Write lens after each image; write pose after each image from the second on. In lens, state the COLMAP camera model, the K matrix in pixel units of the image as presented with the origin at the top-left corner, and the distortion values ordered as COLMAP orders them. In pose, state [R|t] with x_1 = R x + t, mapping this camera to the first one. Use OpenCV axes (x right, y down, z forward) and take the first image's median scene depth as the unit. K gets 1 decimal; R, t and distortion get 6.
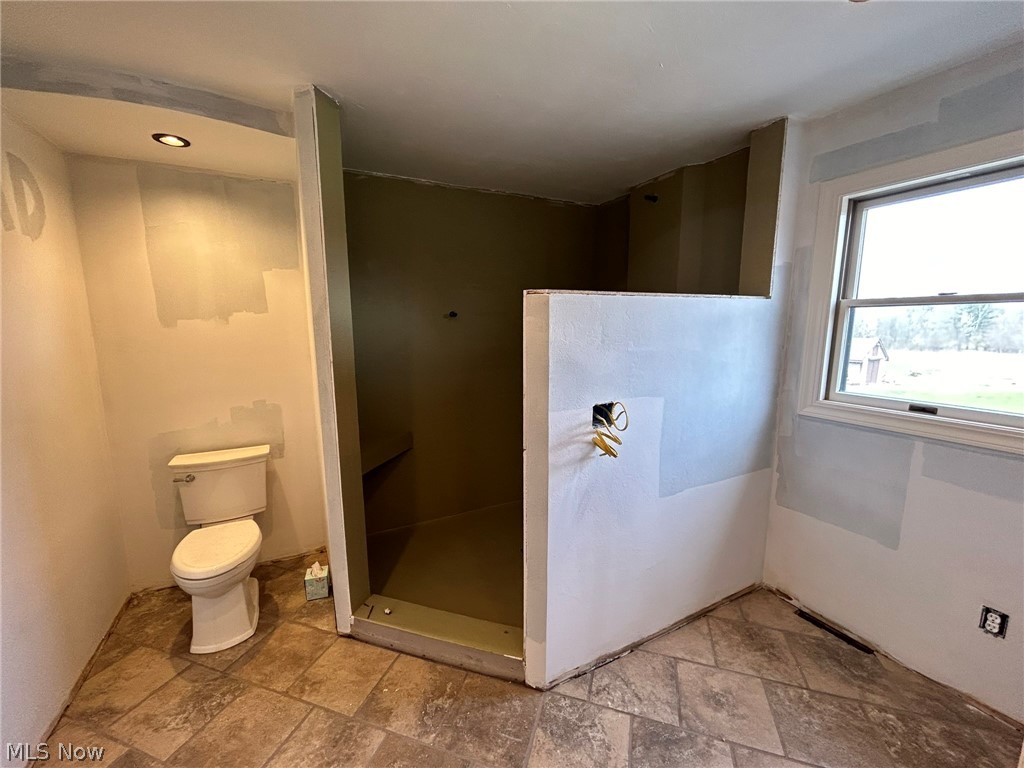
lens RADIAL K [[414.7, 0, 507.7], [0, 414.7, 387.9], [0, 0, 1]] dist [-0.000948, 0.000282]
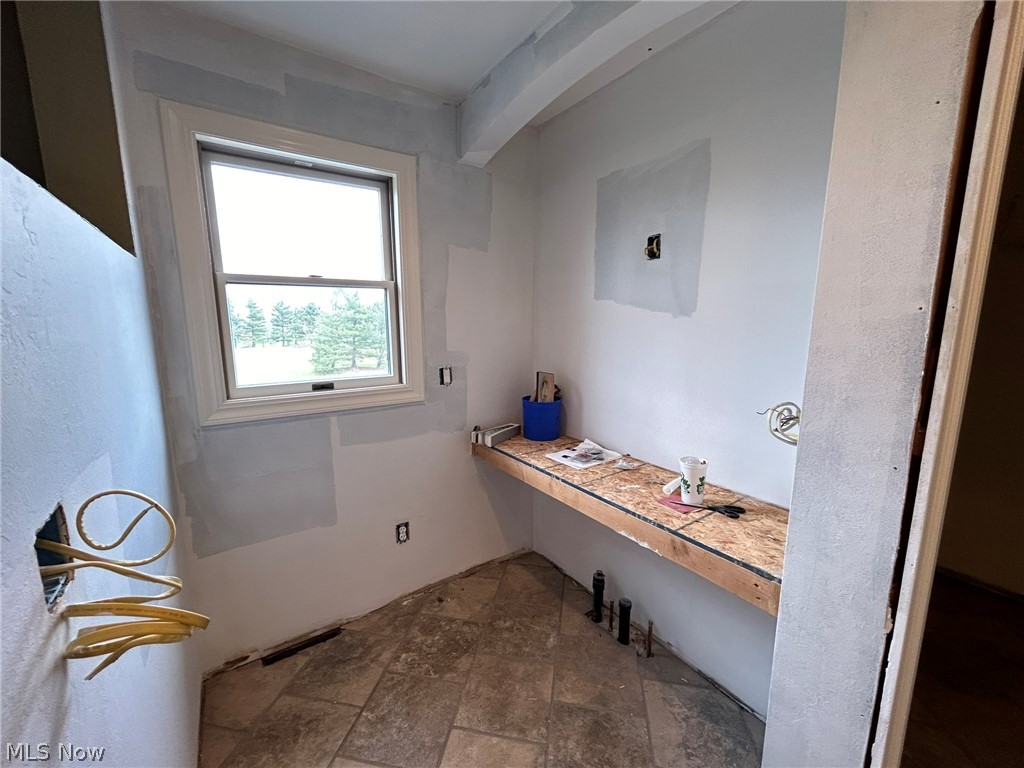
lens RADIAL K [[414.7, 0, 507.7], [0, 414.7, 387.9], [0, 0, 1]] dist [-0.000948, 0.000282]
pose [[-0.129085, -0.148599, 0.980436, -0.085304], [0.161398, 0.972376, 0.168627, -0.045002], [-0.978411, 0.180008, -0.101535, 0.625995]]
